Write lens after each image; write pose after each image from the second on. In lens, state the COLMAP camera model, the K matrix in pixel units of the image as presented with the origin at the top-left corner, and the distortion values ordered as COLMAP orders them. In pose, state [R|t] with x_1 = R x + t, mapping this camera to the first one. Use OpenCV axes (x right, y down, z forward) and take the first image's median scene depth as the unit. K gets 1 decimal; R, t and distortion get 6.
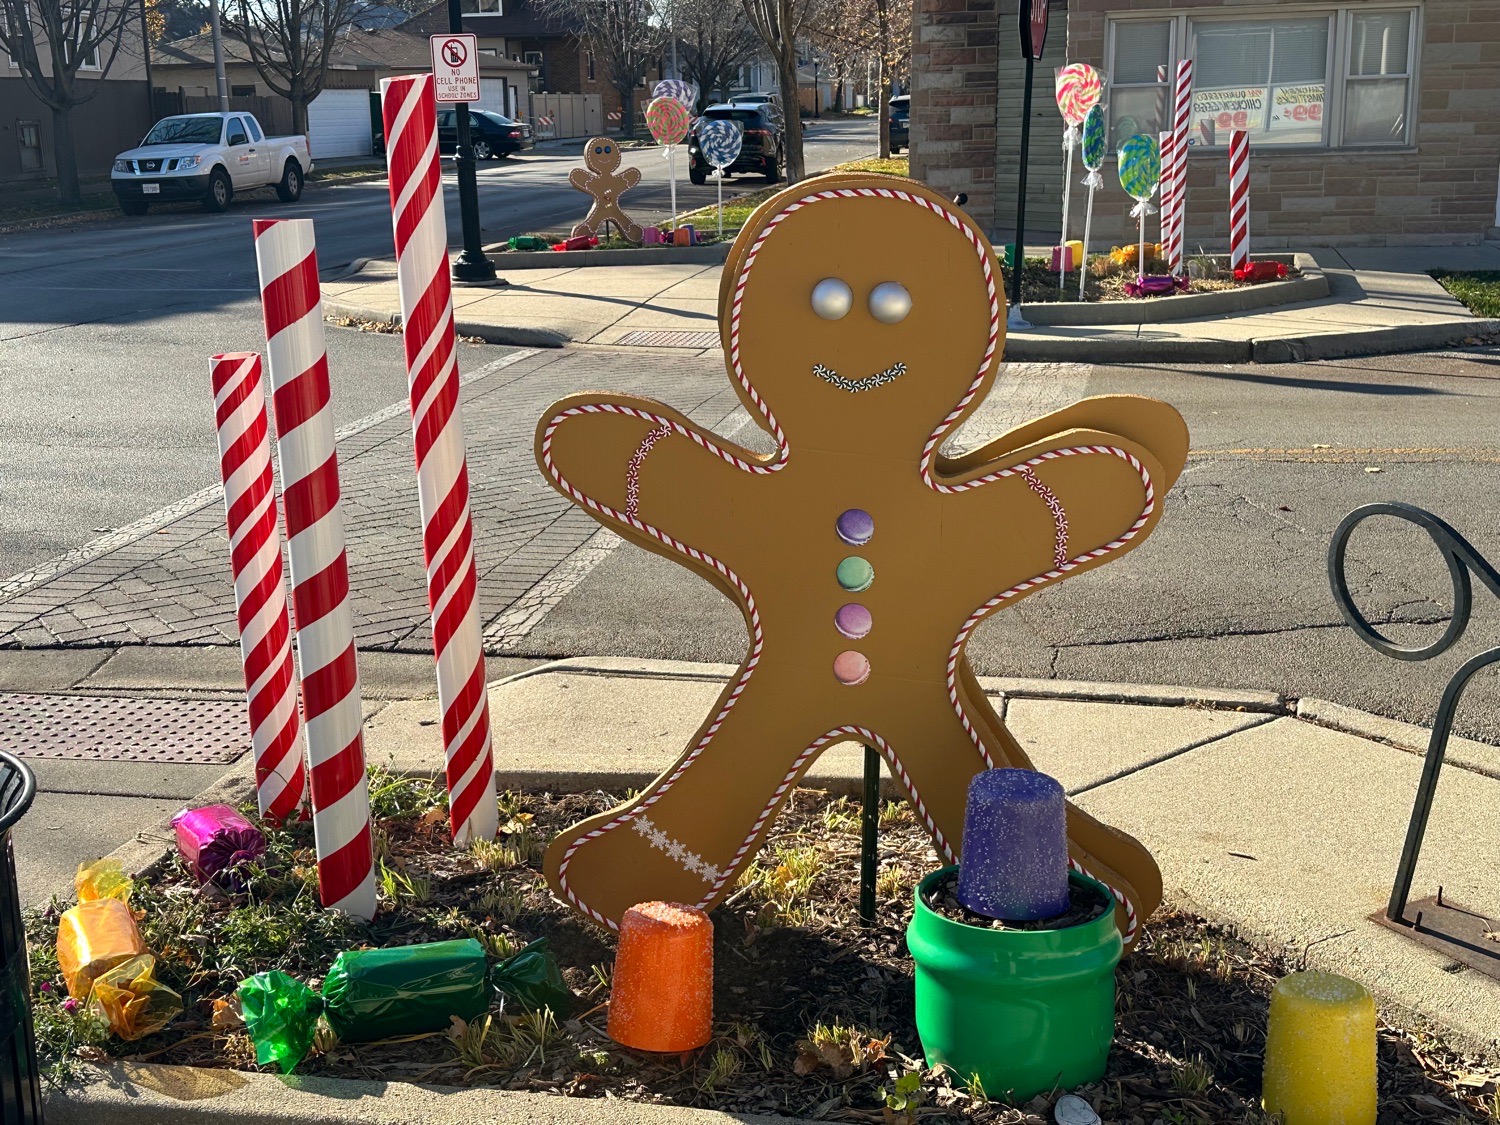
lens RADIAL K [[1821.7, 0, 751.2], [0, 1821.7, 564.3], [0, 0, 1]] dist [0.008155, 0.000000]
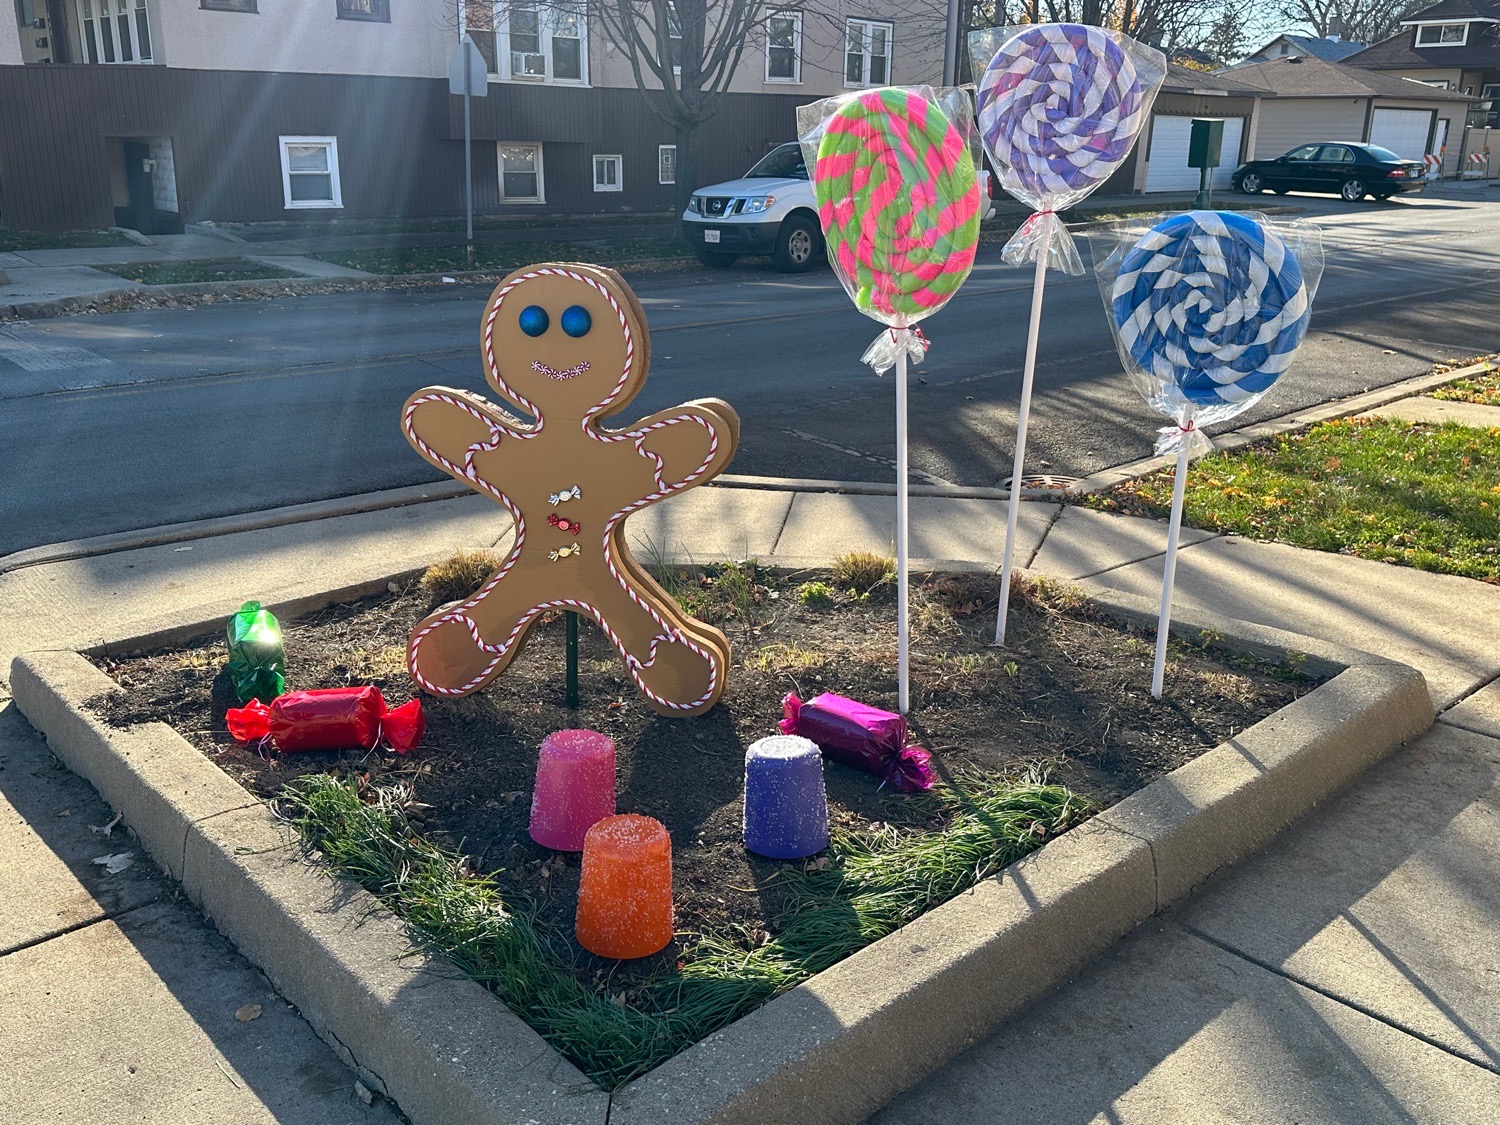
lens RADIAL K [[1323.5, 0, 747.2], [0, 1323.5, 562.4], [0, 0, 1]] dist [-0.003762, -0.003771]
pose [[0.800389, 0.202855, -0.564117, 0.022606], [-0.165056, 0.979208, 0.117933, -0.139979], [0.576311, -0.001282, 0.817230, 0.555432]]
